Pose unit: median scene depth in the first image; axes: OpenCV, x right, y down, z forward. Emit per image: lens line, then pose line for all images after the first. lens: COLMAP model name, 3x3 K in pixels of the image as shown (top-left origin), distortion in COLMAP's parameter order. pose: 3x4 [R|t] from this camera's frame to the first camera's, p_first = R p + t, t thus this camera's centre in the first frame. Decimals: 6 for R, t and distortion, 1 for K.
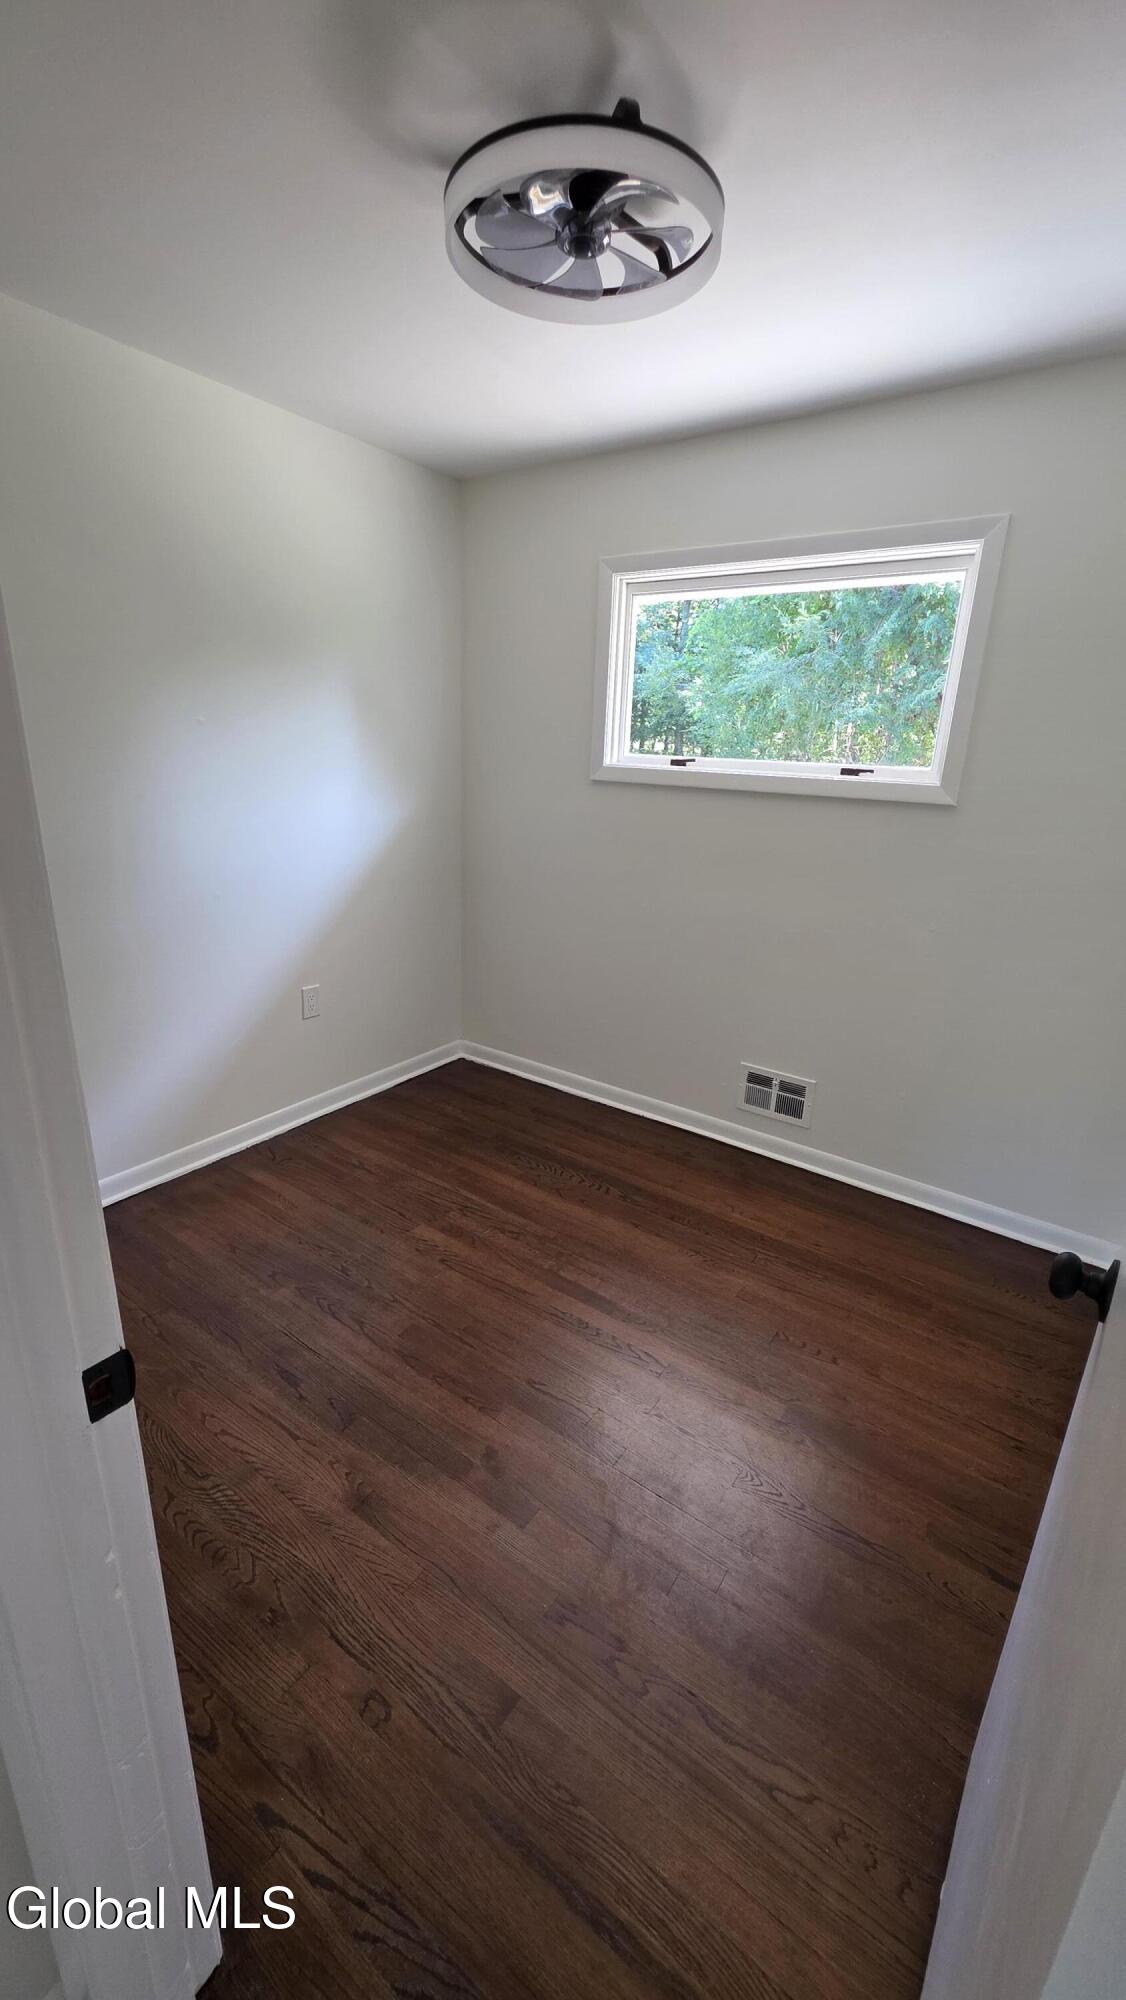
lens RADIAL K [[804.4, 0, 555.0], [0, 804.4, 1008.0], [0, 0, 1]] dist [-0.002233, -0.000323]
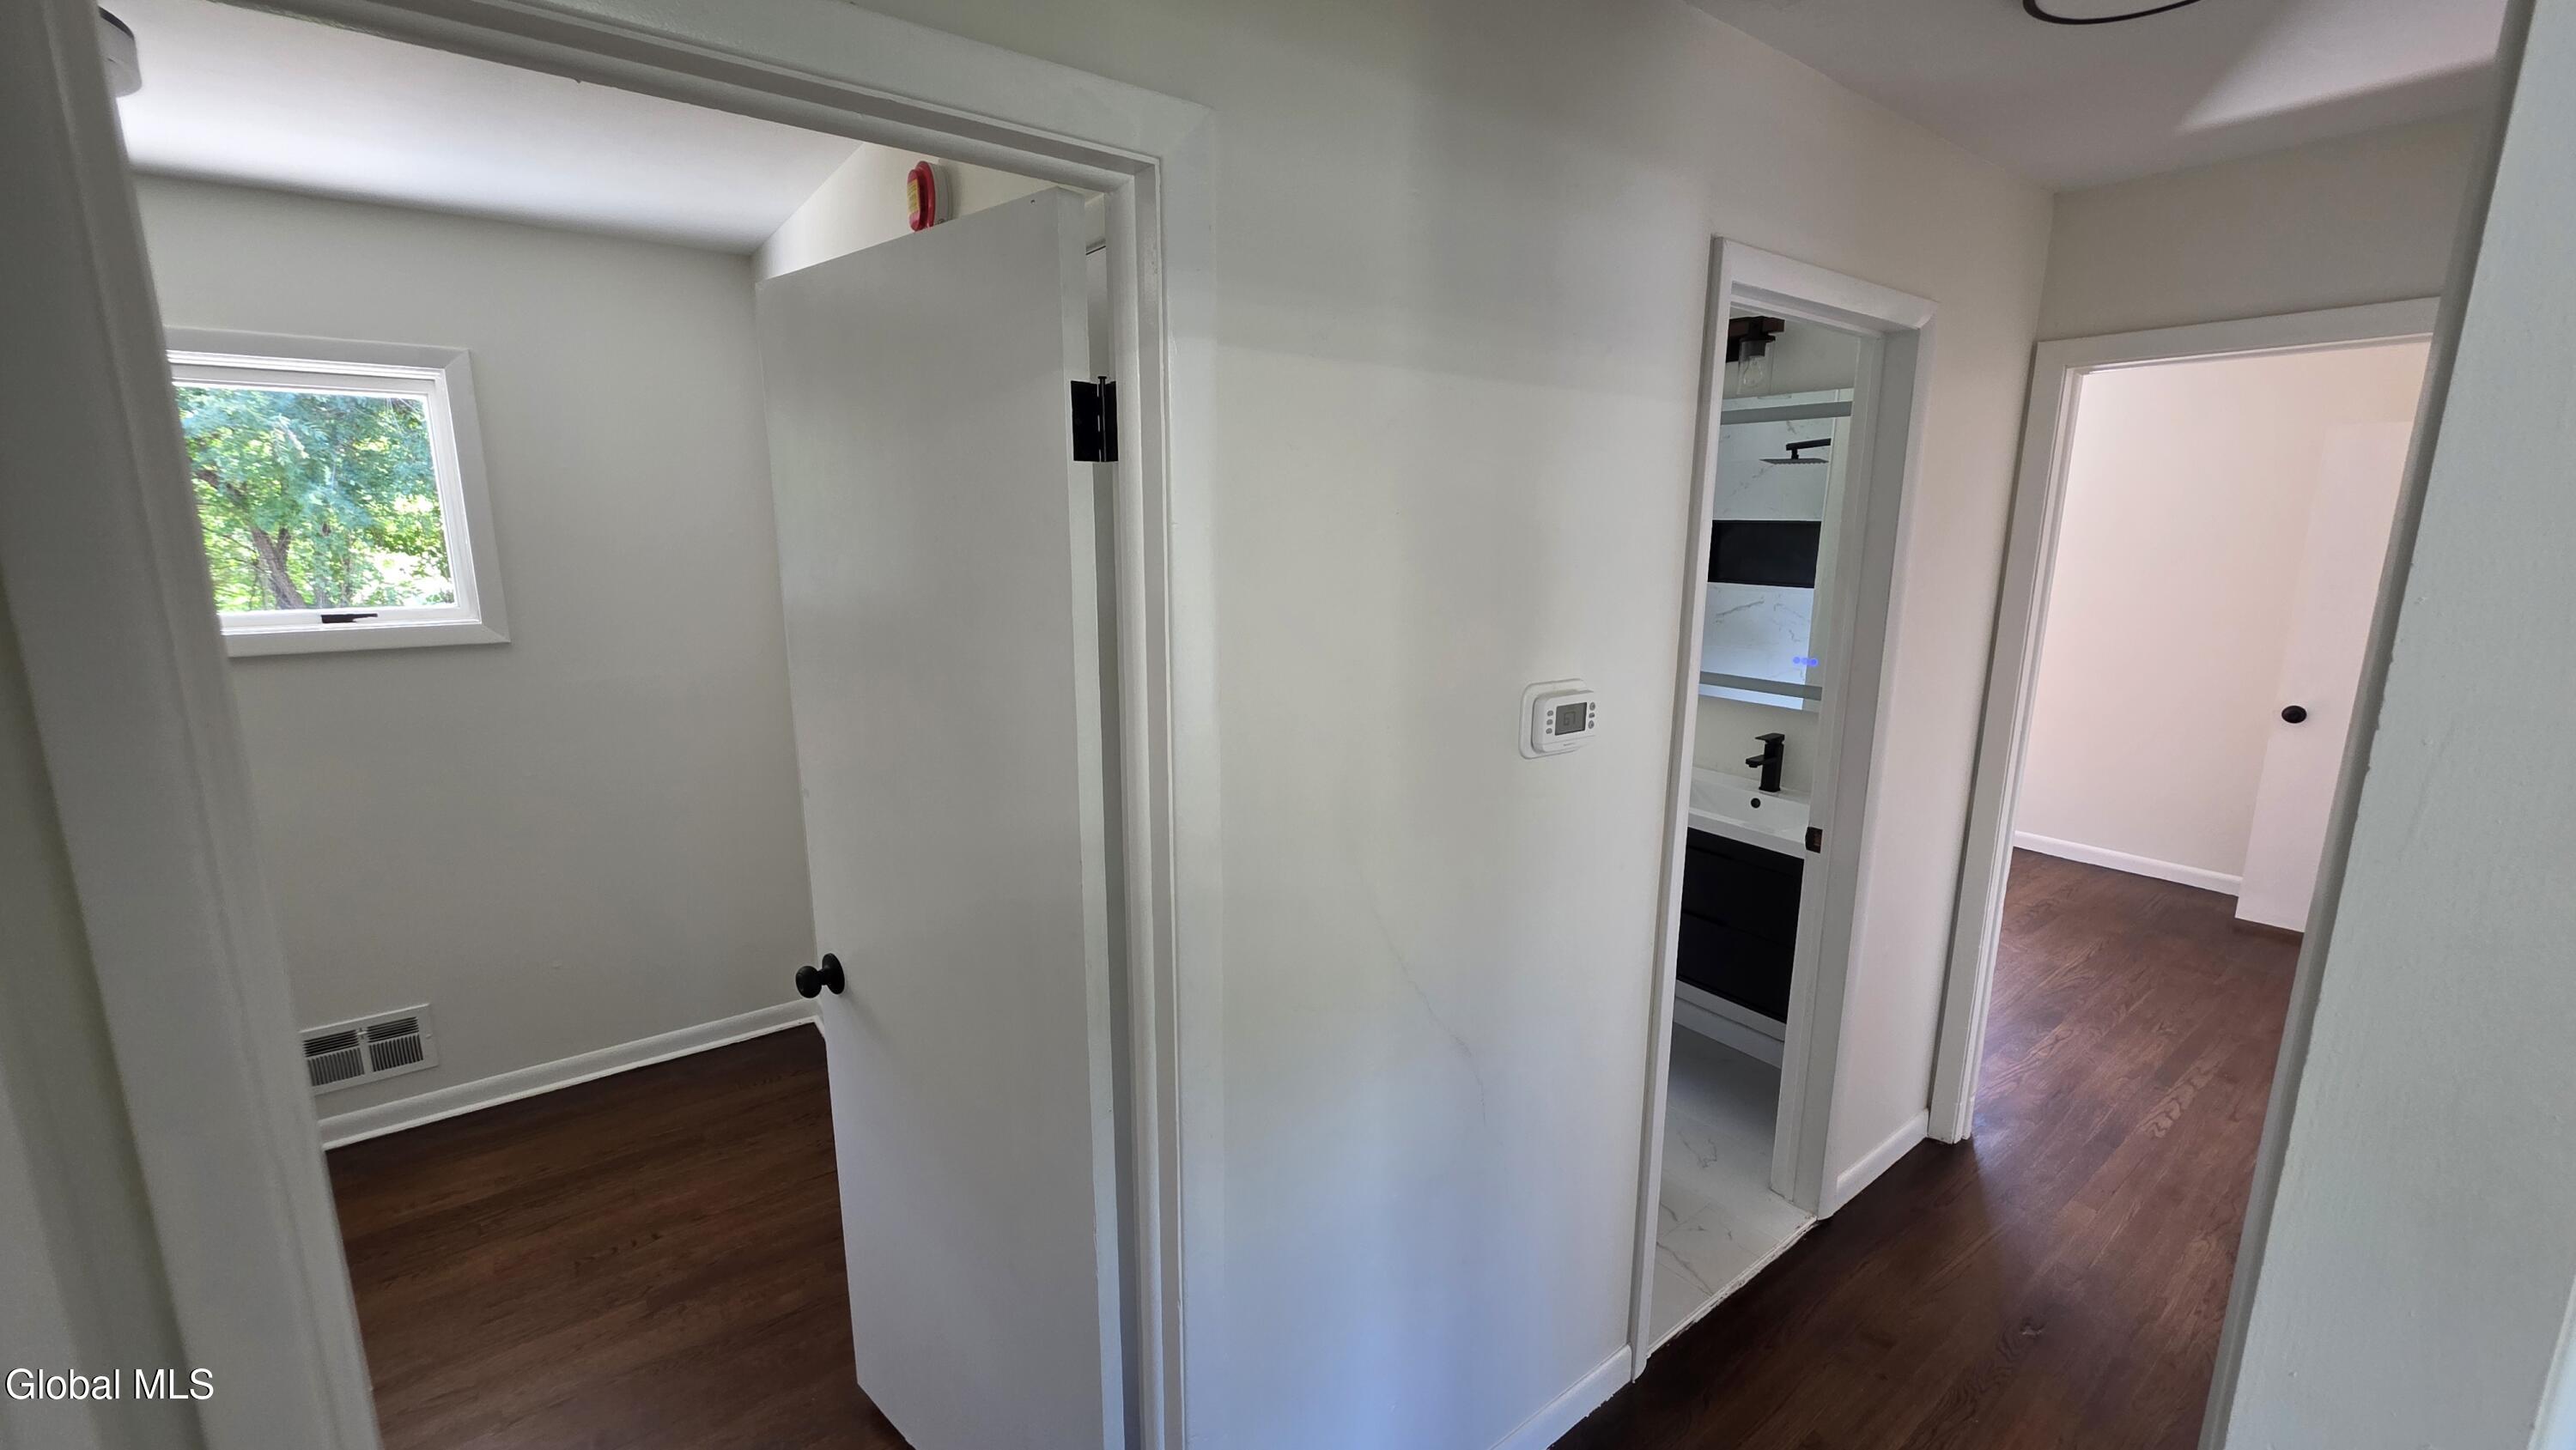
lens RADIAL K [[1036.0, 0, 1291.2], [0, 1036.0, 714.5], [0, 0, 1]] dist [-0.002233, -0.000323]
pose [[0.290176, -0.210559, 0.933522, -0.343153], [0.309728, 0.943653, 0.116568, -0.033239], [-0.905465, 0.255312, 0.339042, -0.177543]]
